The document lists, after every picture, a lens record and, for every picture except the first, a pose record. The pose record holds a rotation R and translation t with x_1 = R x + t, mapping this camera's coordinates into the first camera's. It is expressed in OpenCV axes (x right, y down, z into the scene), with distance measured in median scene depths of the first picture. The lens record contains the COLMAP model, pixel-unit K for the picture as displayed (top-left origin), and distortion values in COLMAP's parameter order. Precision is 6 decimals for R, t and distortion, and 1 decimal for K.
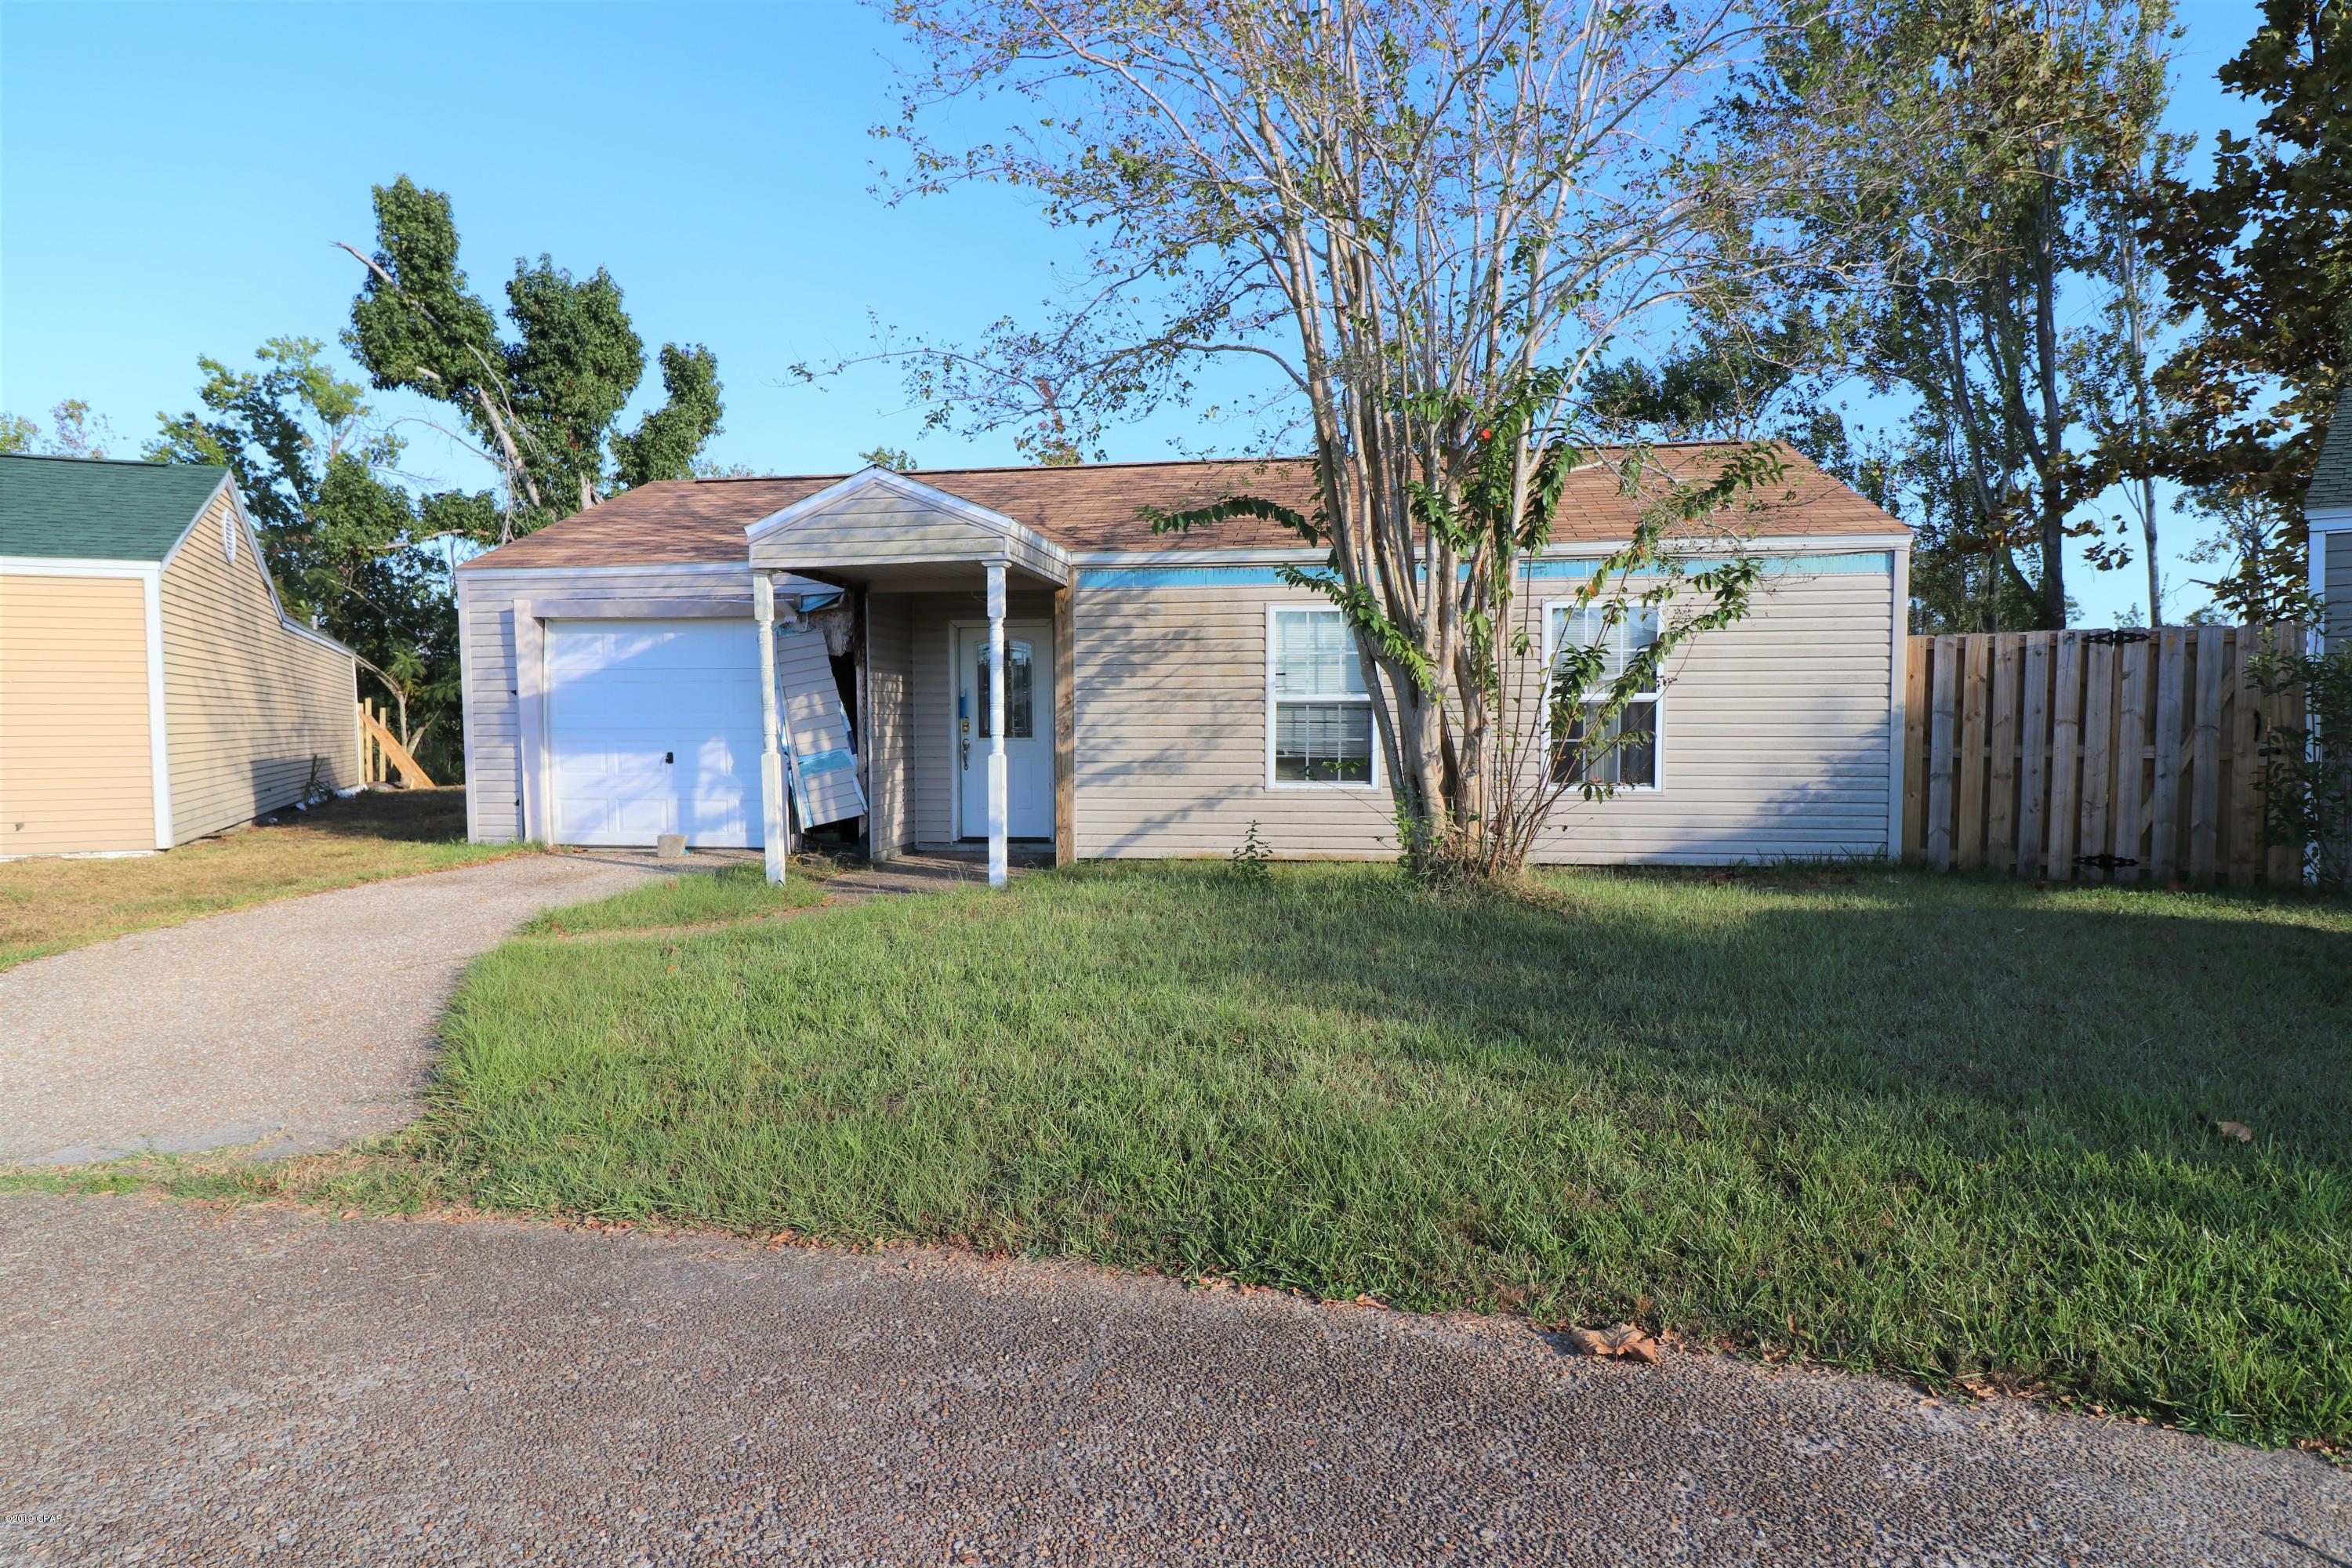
lens RADIAL K [[1308.4, 0, 1172.3], [0, 1308.4, 790.6], [0, 0, 1]] dist [0.000048, -0.008601]
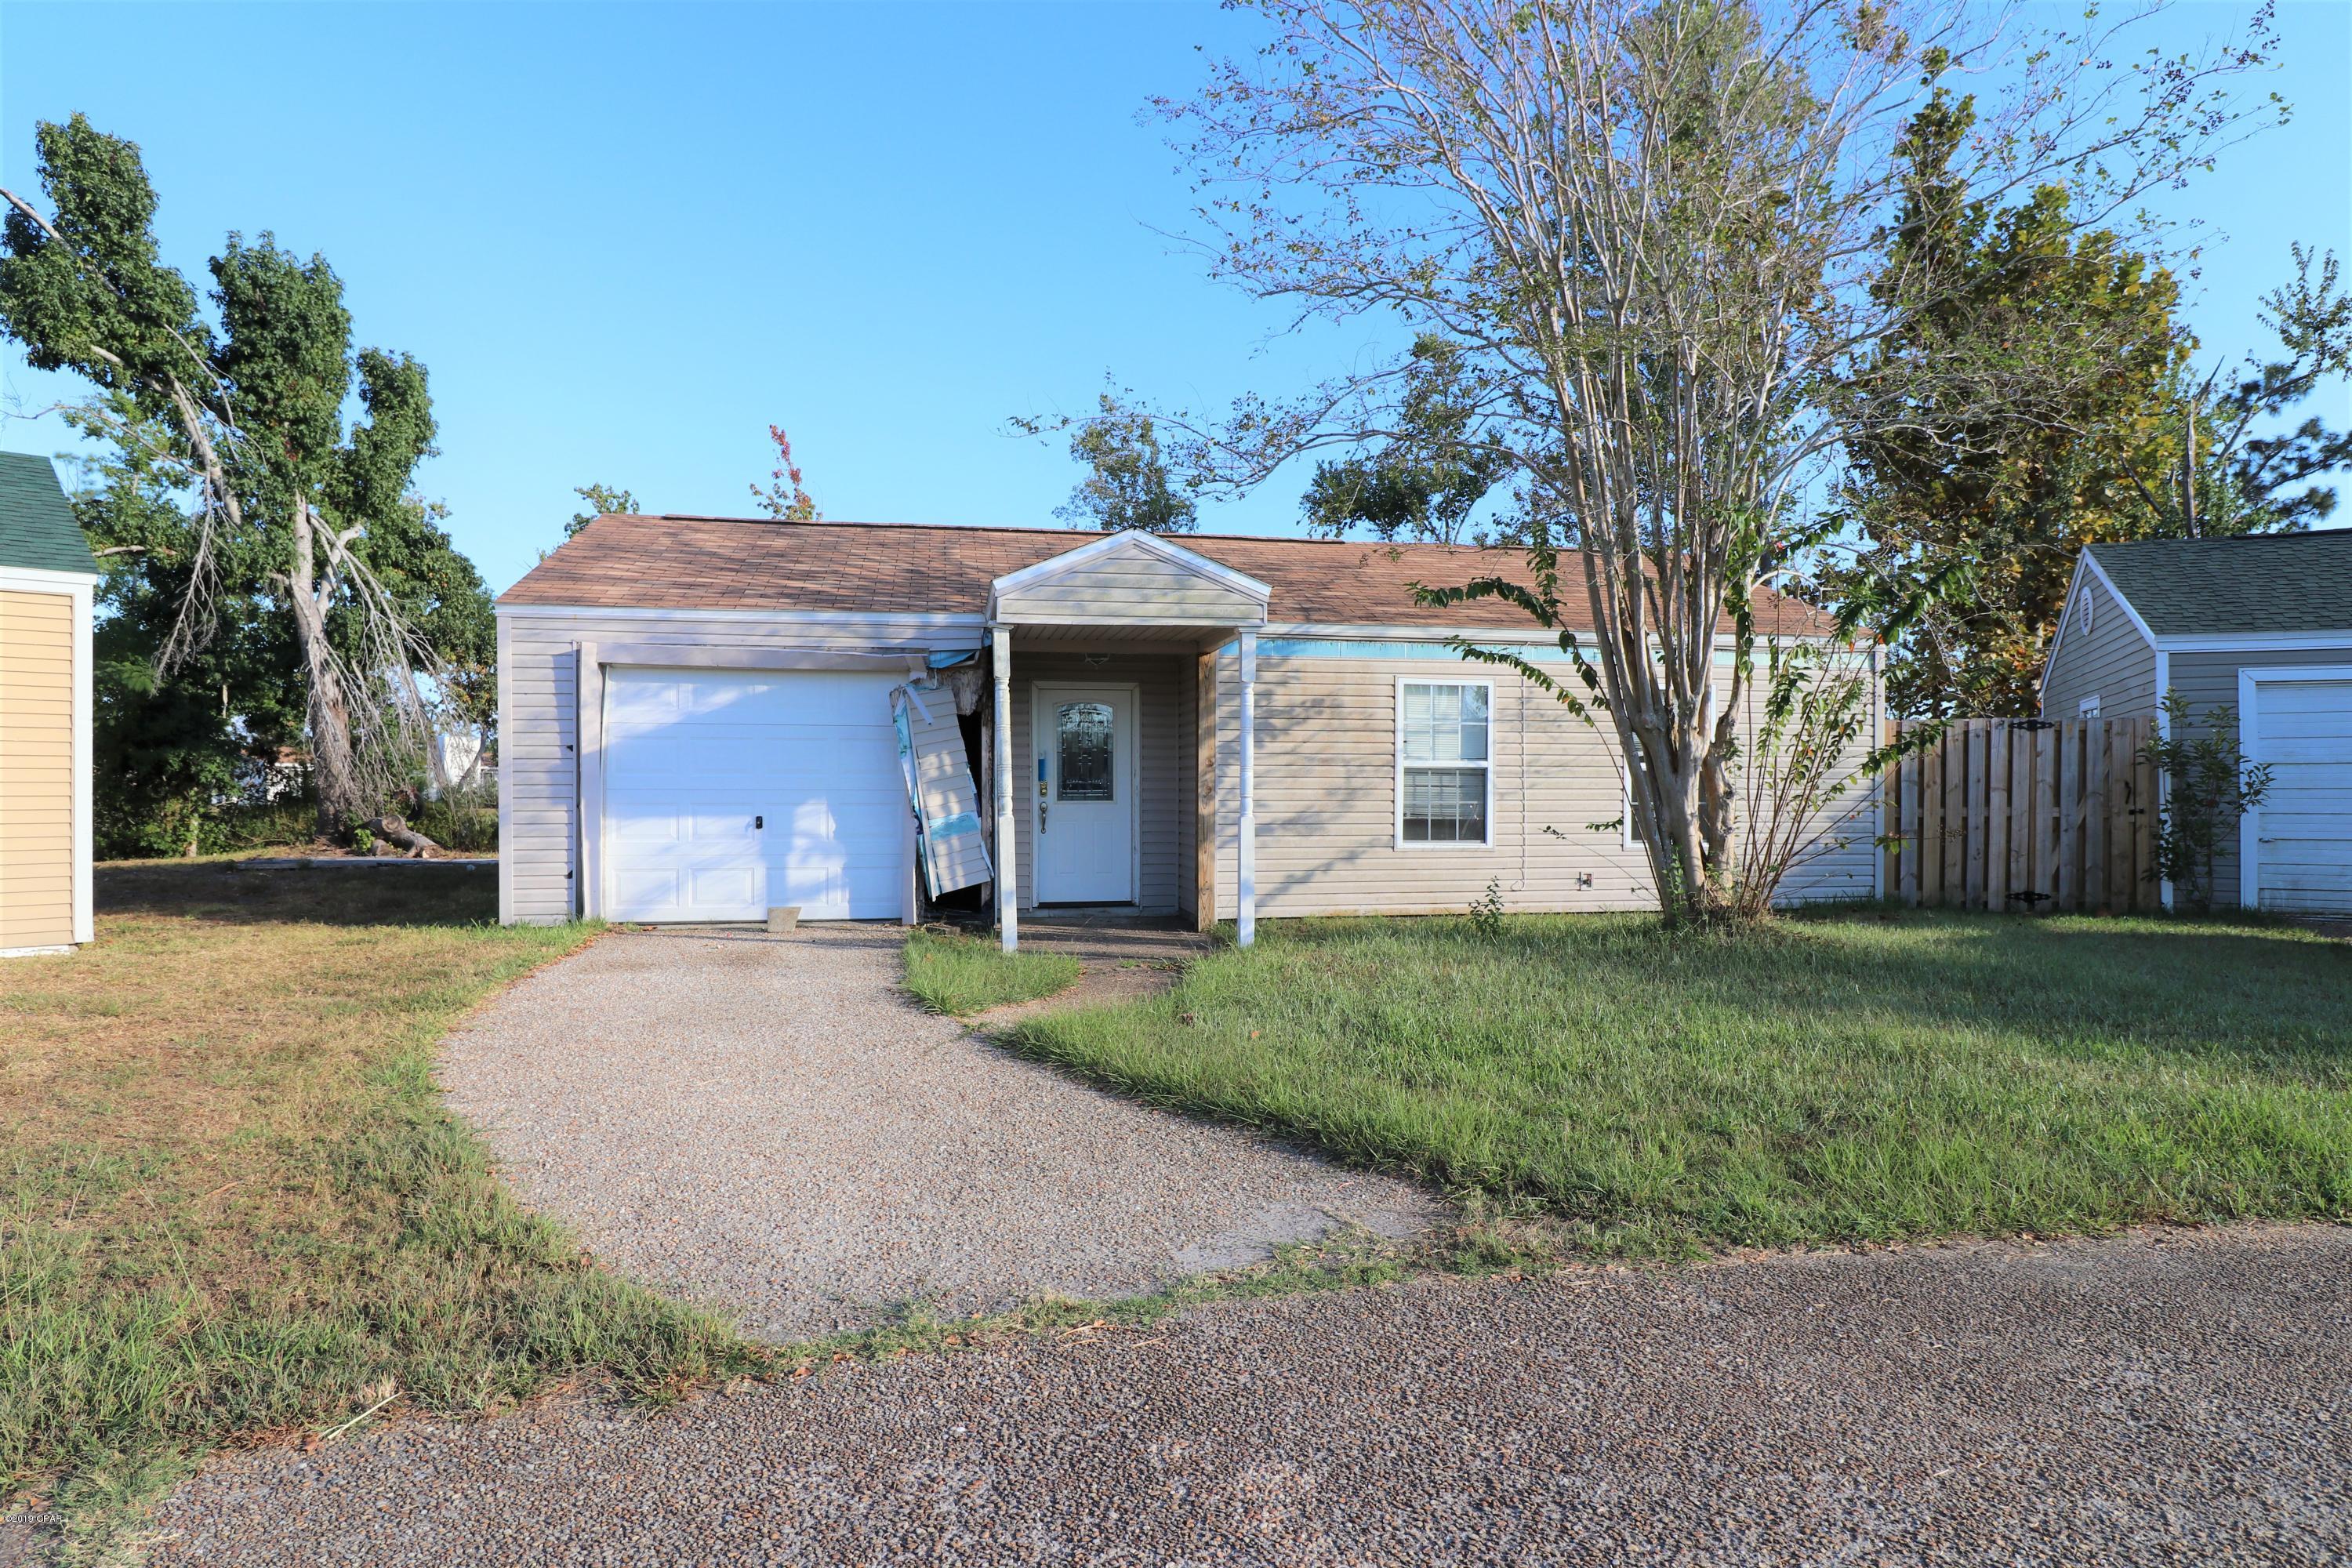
lens RADIAL K [[1308.4, 0, 1175.8], [0, 1308.4, 787.9], [0, 0, 1]] dist [0.000048, -0.008601]
pose [[0.941876, 0.004815, 0.335927, -0.432936], [0.012724, 0.998669, -0.049990, 0.000383], [-0.335721, 0.051358, 0.940560, 0.050987]]
